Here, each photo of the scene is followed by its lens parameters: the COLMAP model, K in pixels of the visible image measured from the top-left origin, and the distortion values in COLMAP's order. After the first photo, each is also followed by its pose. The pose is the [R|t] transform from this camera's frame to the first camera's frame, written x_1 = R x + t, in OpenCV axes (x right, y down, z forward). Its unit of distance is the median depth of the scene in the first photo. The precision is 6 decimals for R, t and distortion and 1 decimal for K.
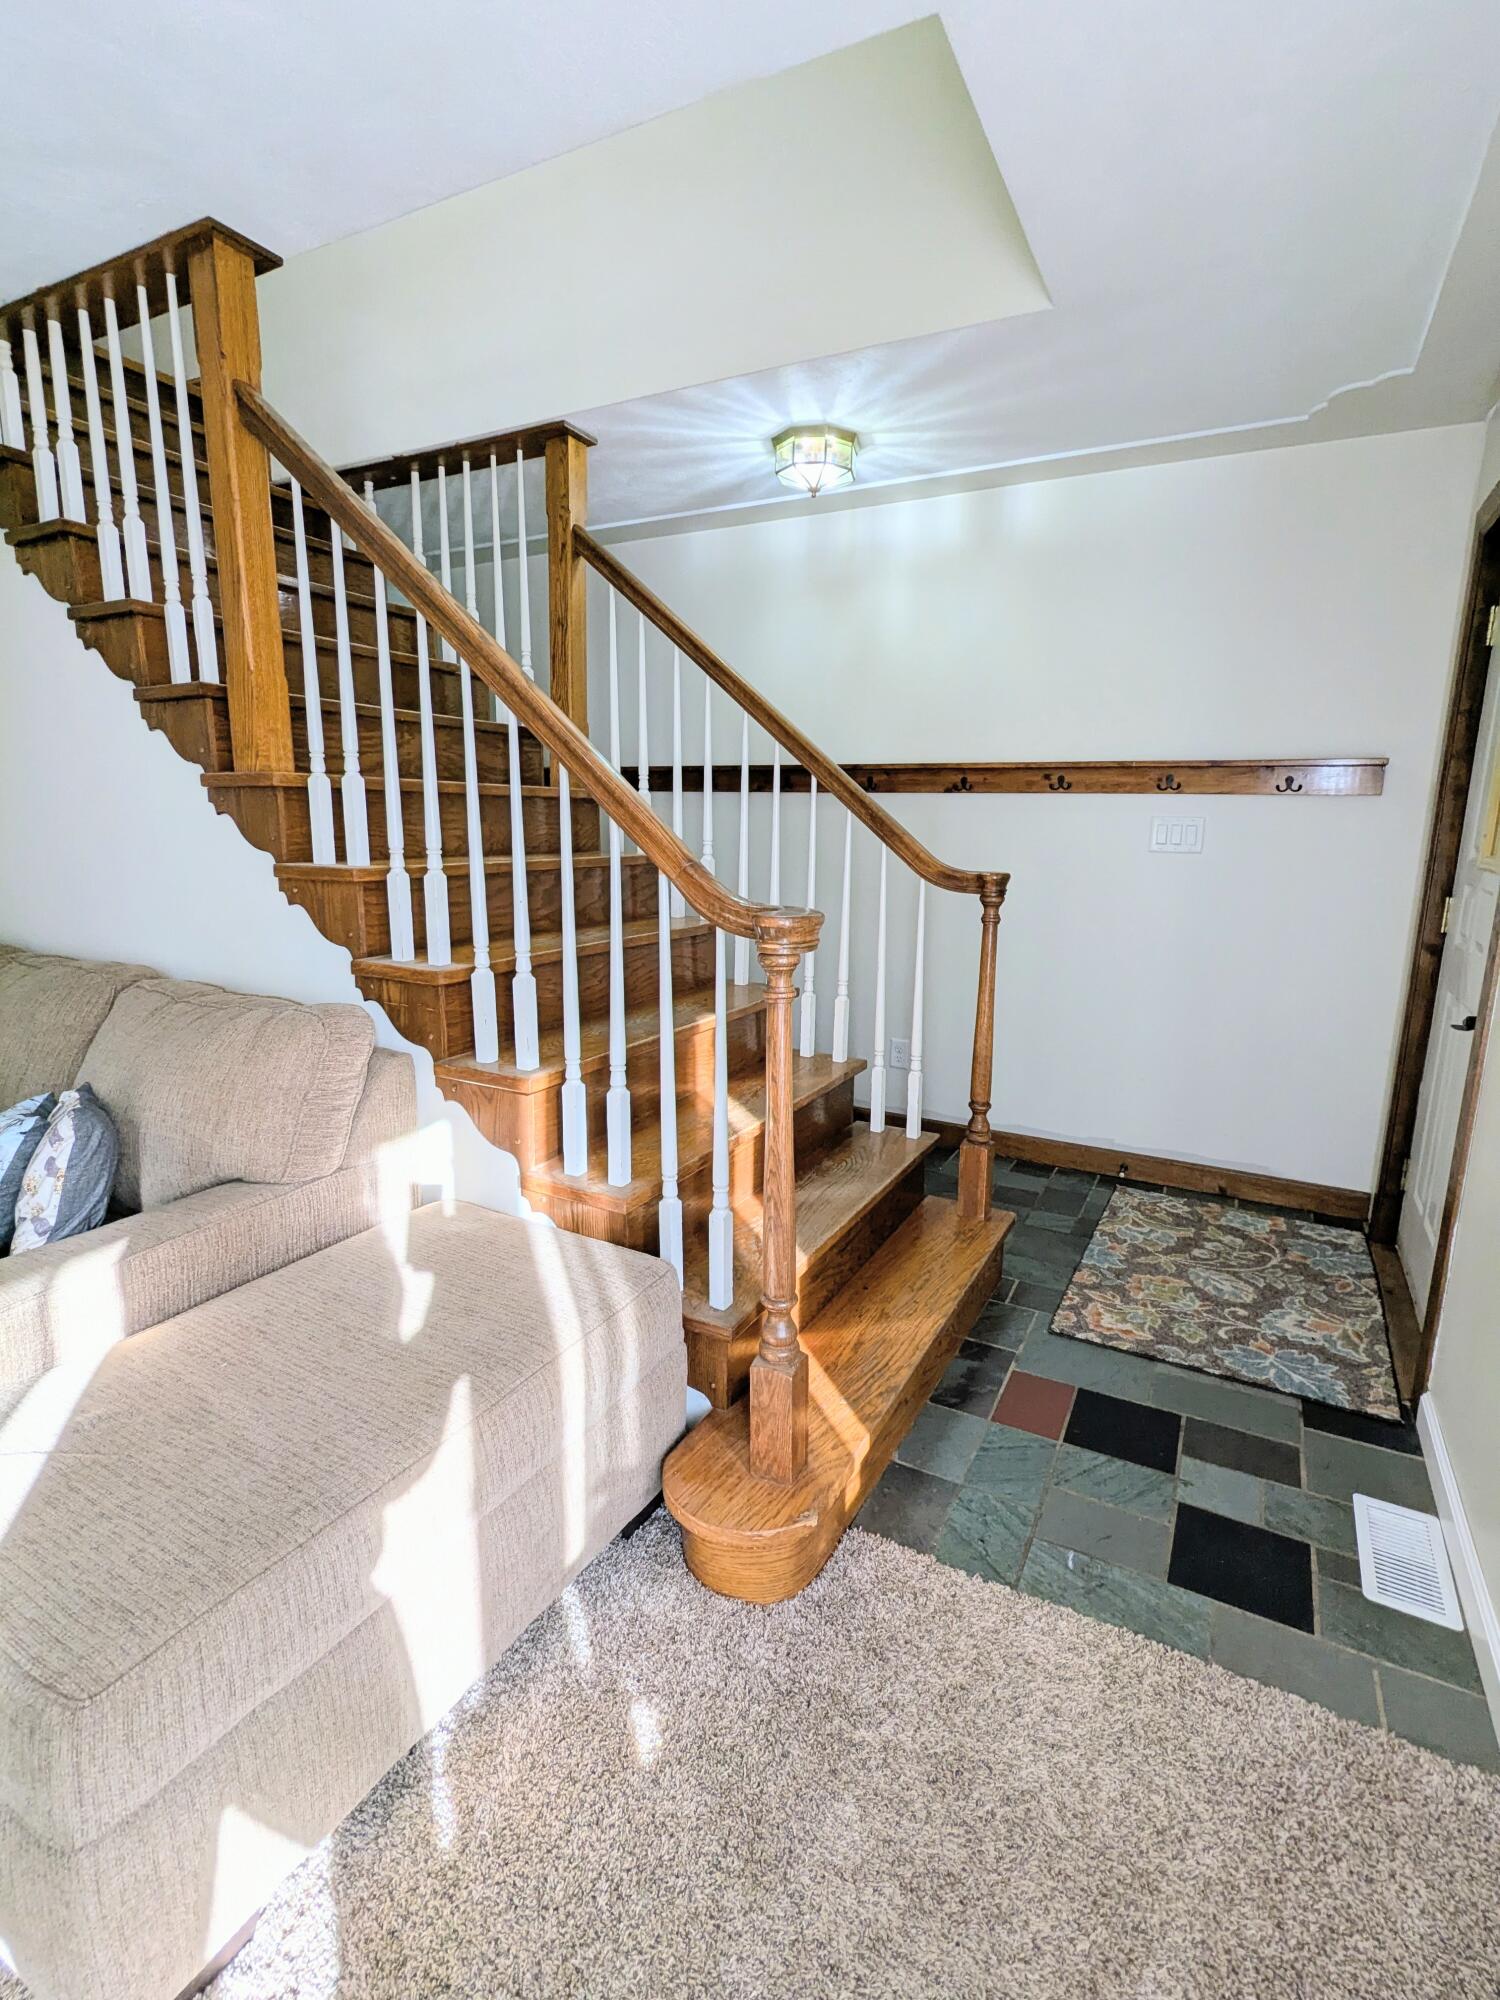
lens RADIAL K [[938.9, 0, 750.0], [0, 938.9, 1000.0], [0, 0, 1]] dist [-0.015555, 0.000326]
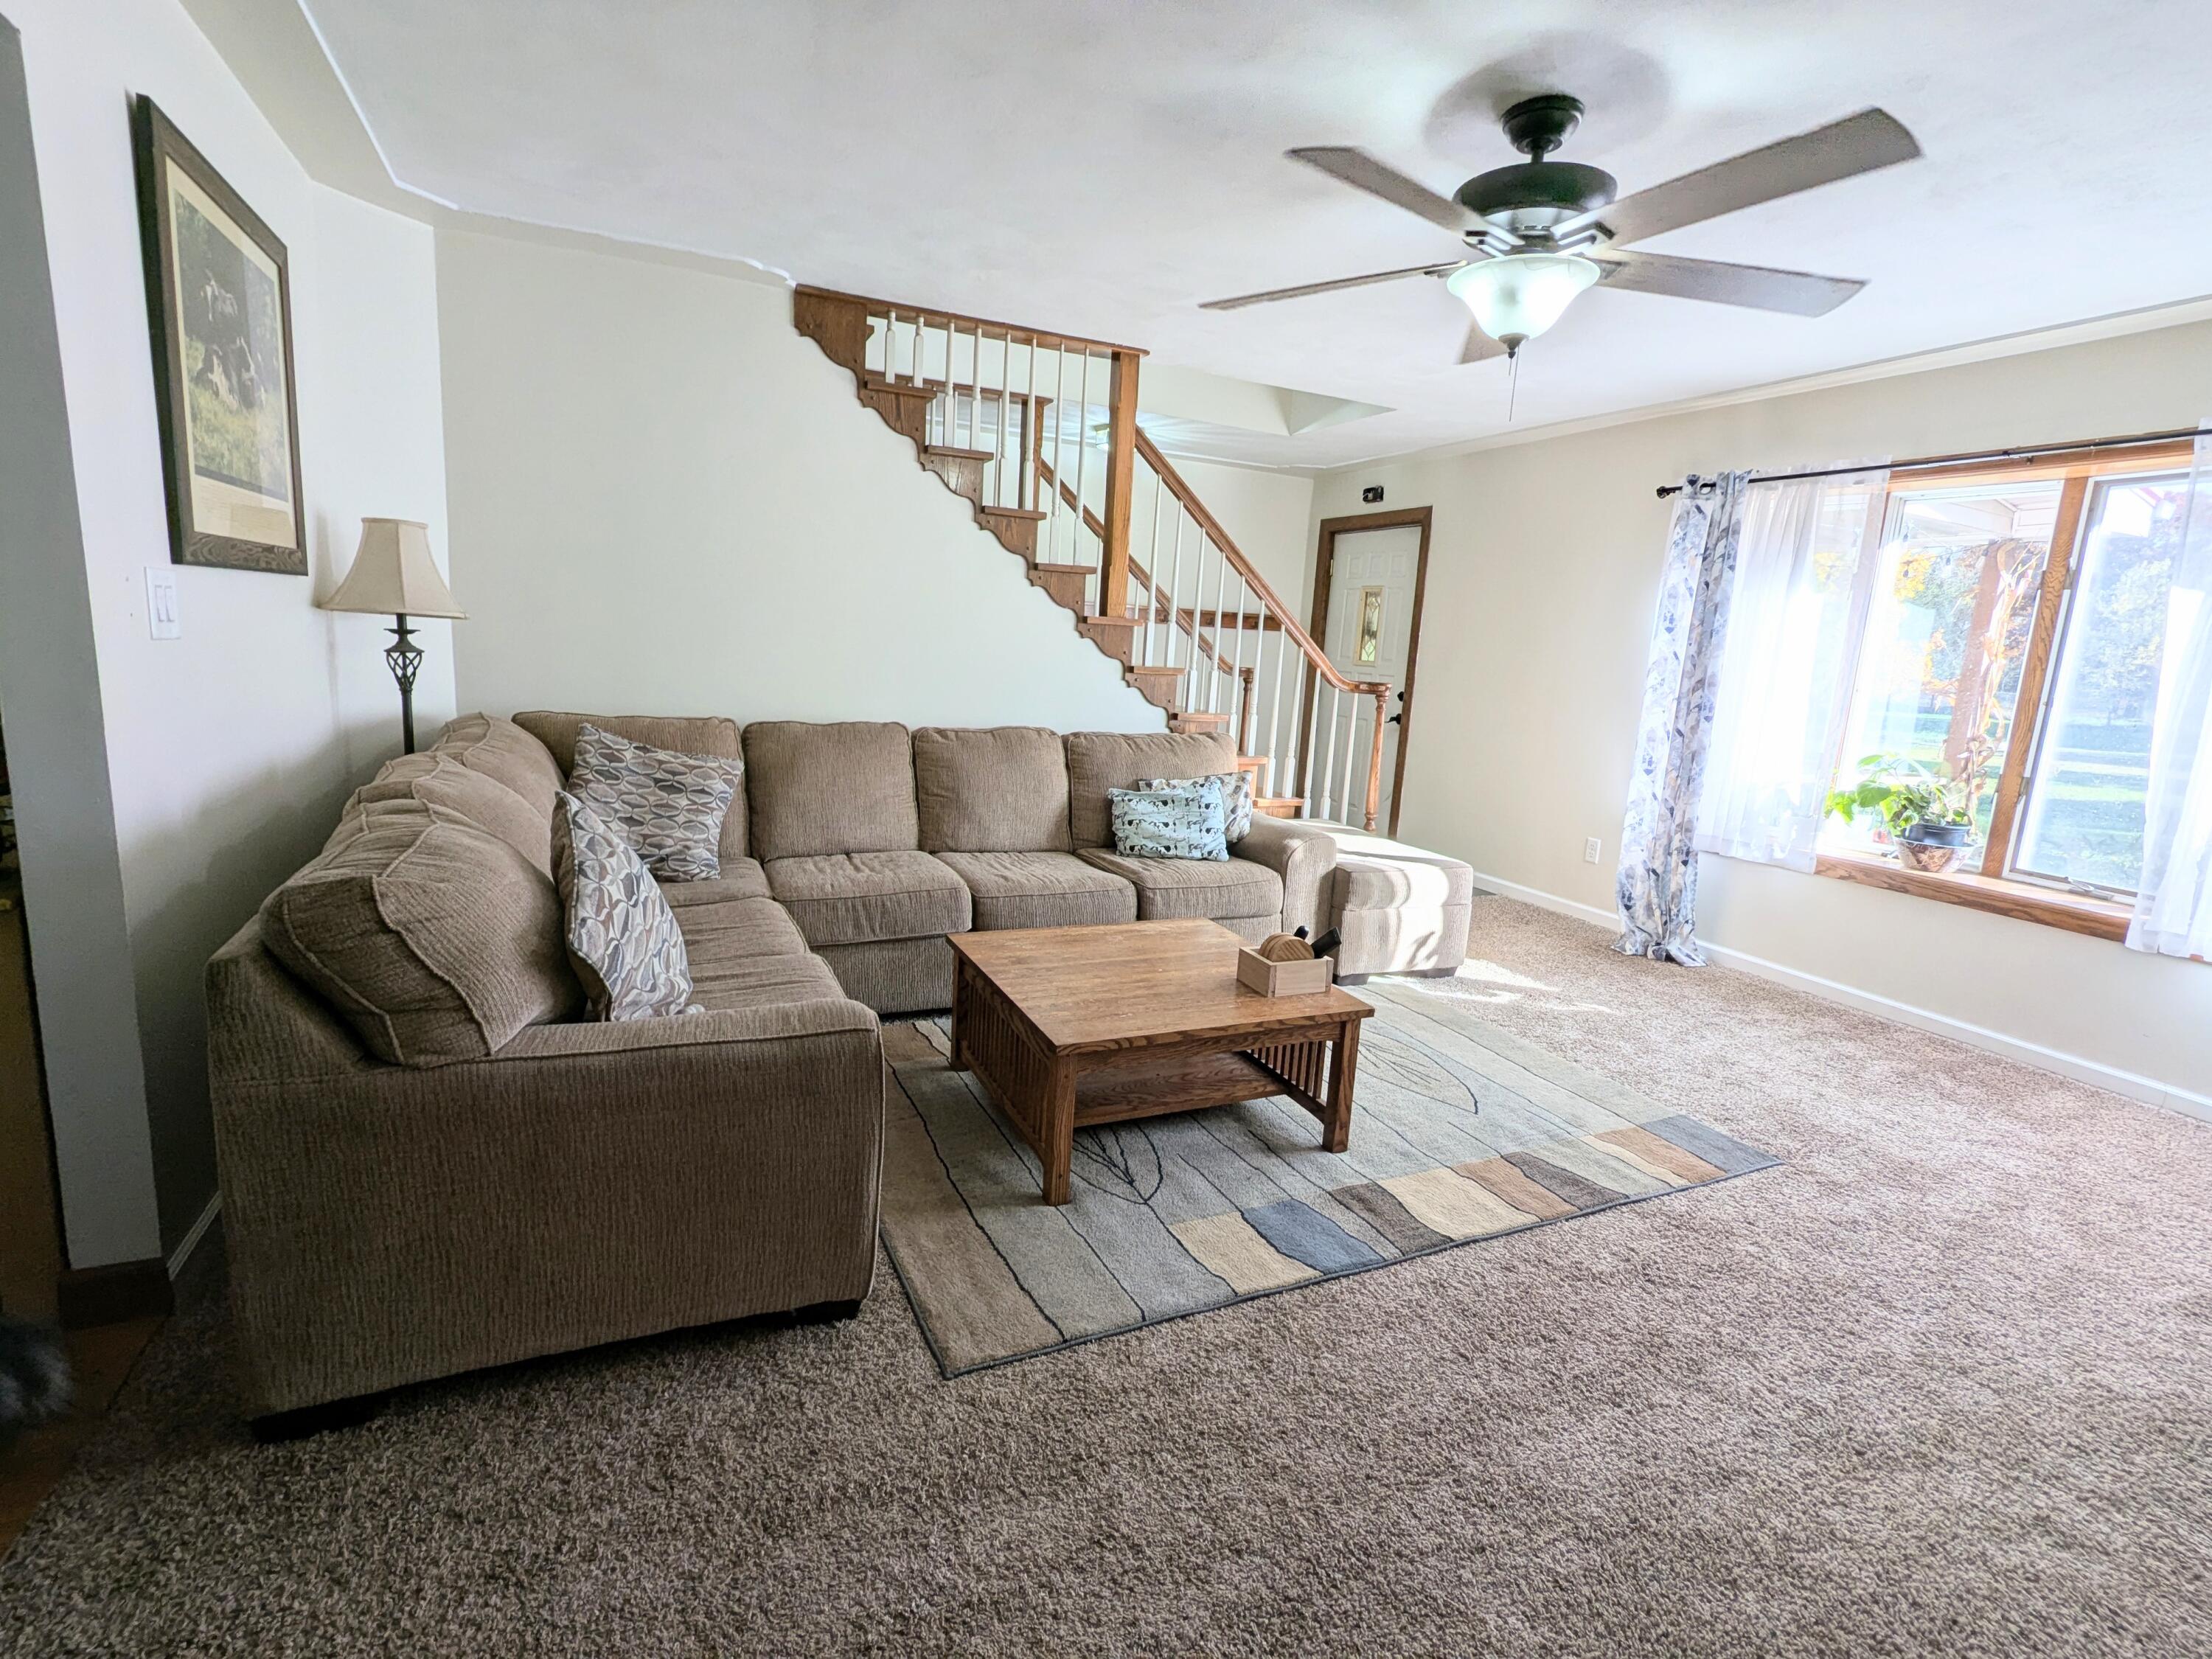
lens RADIAL K [[1045.5, 0, 1106.4], [0, 1045.5, 823.5], [0, 0, 1]] dist [-0.001598, 0.001360]
pose [[0.599086, -0.124063, 0.791014, -2.589888], [0.108091, 0.991411, 0.073629, -0.038420], [-0.793355, 0.041391, 0.607351, 0.010421]]
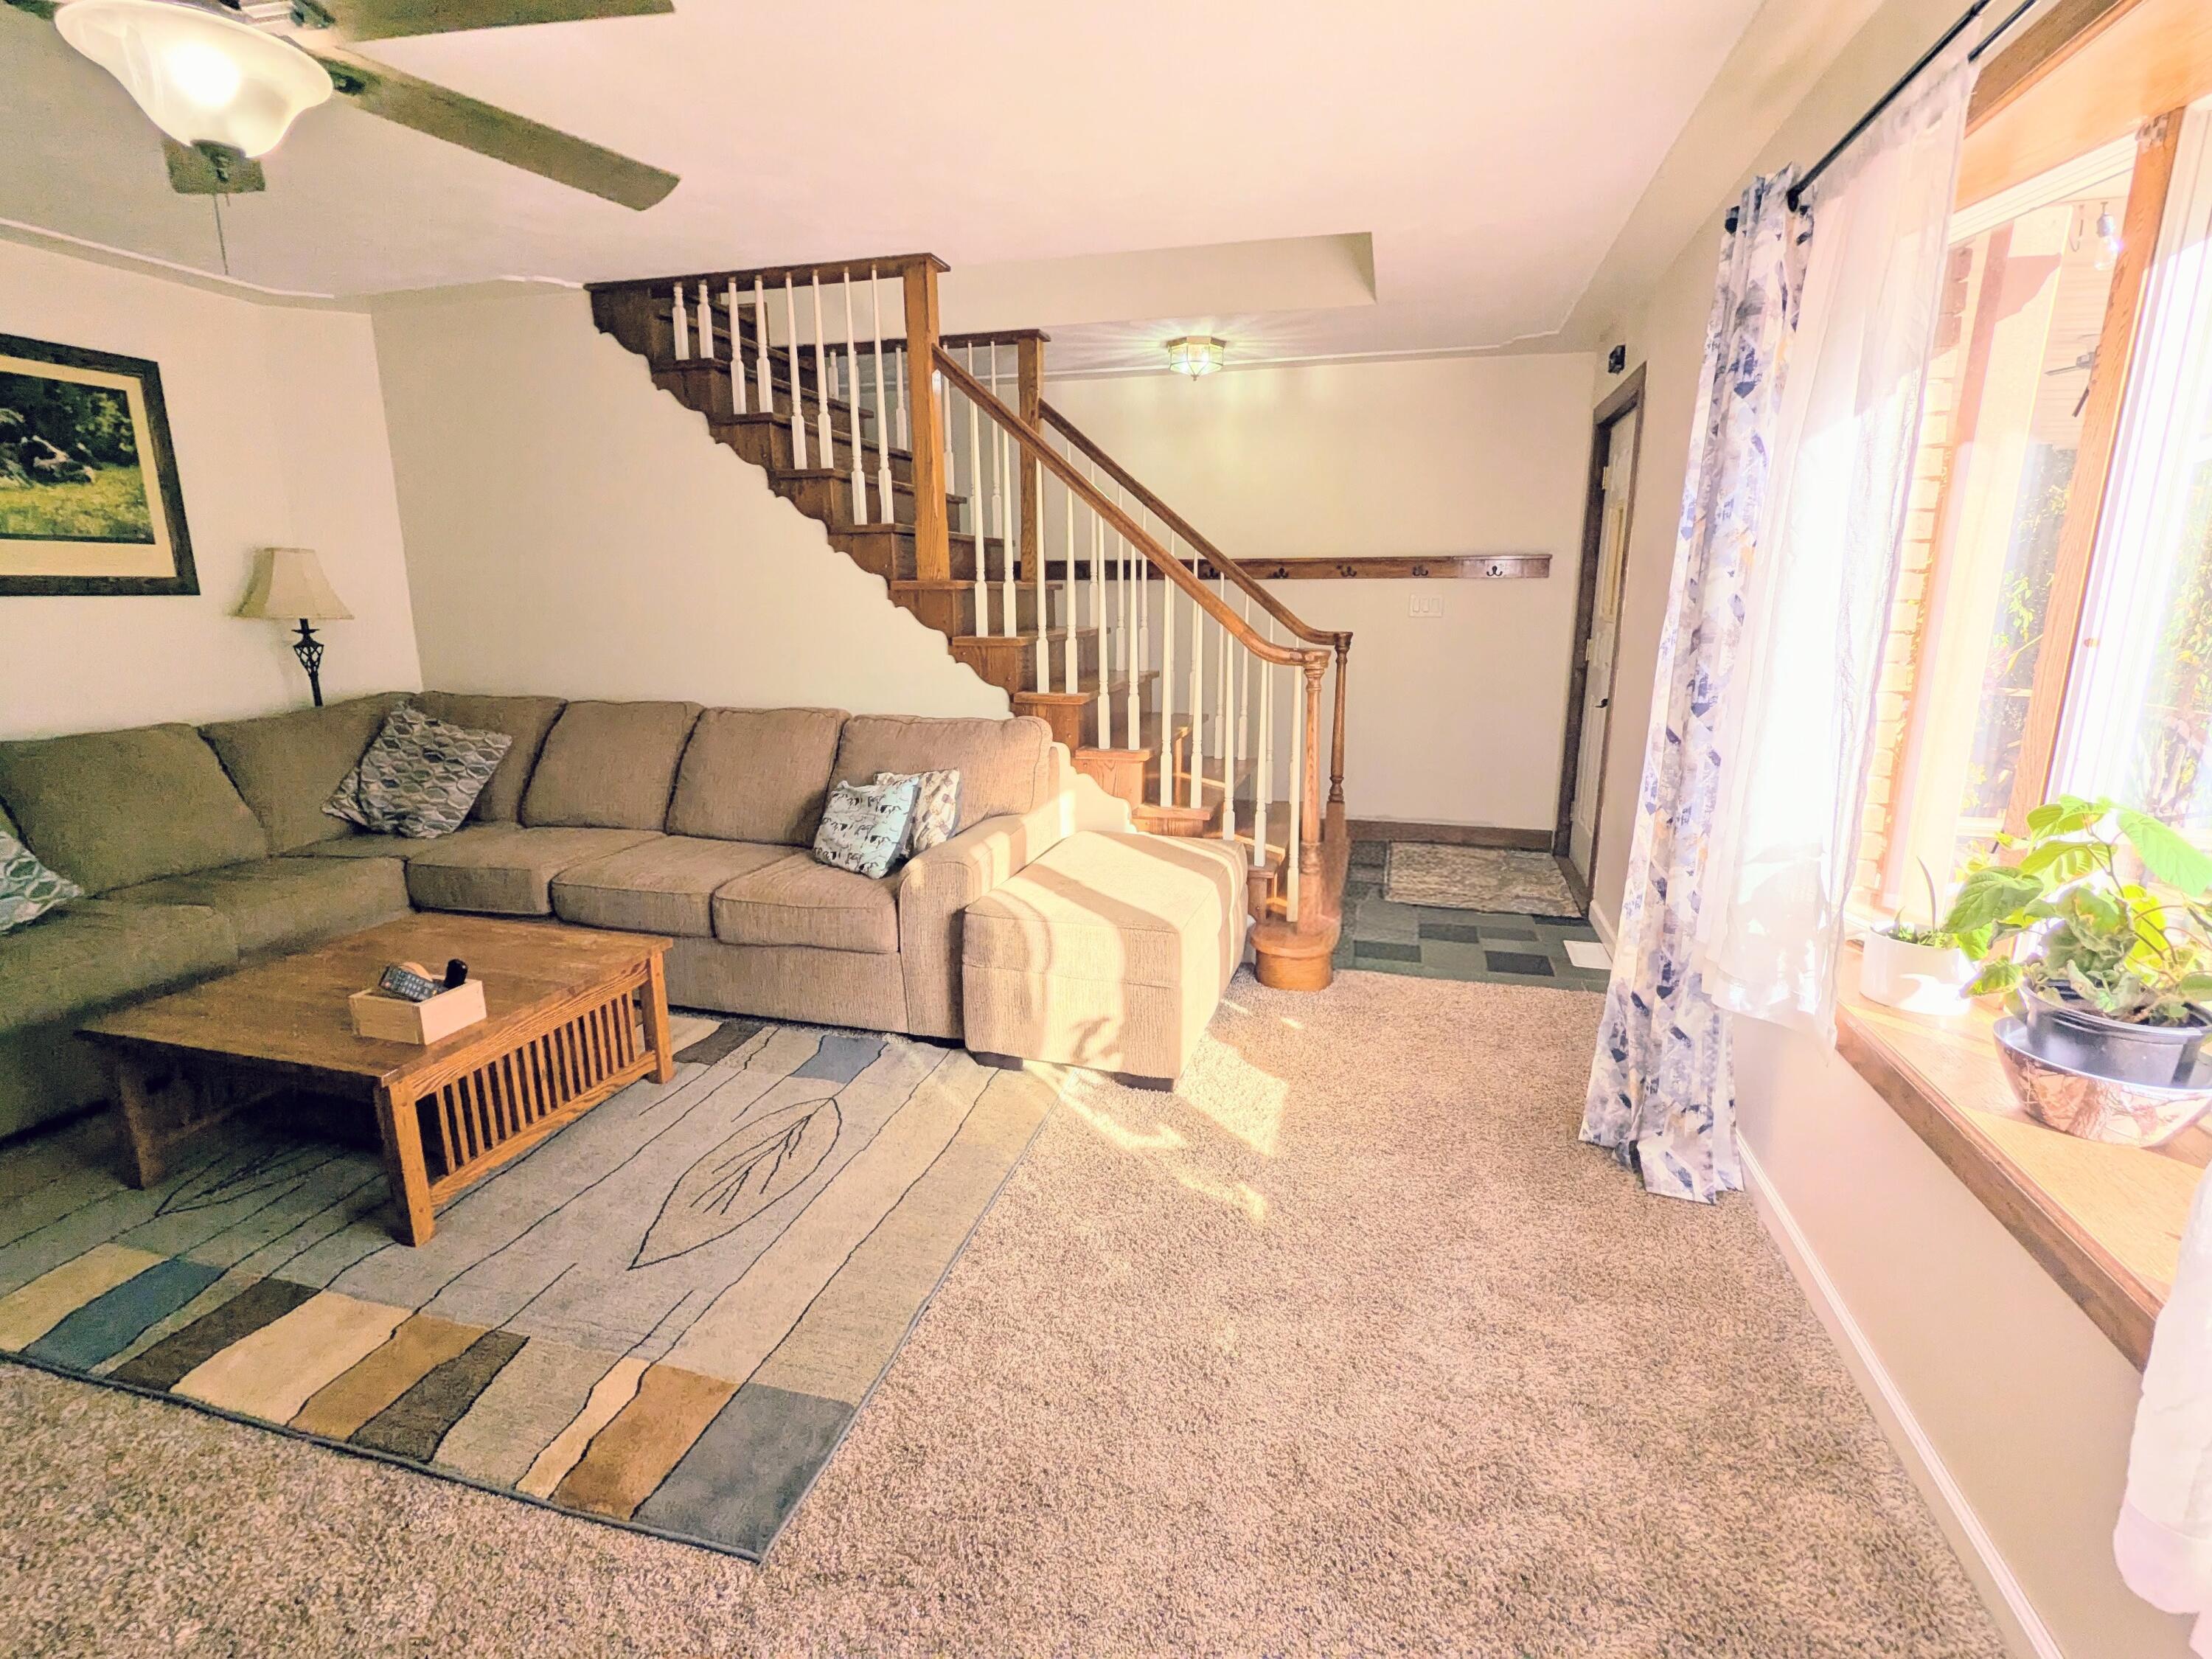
lens RADIAL K [[1045.5, 0, 1106.4], [0, 1045.5, 823.5], [0, 0, 1]] dist [-0.001598, 0.001360]
pose [[0.975020, -0.068015, 0.211445, -0.557193], [0.062208, 0.997484, 0.034006, 0.111287], [-0.213226, -0.020003, 0.976798, -0.710861]]
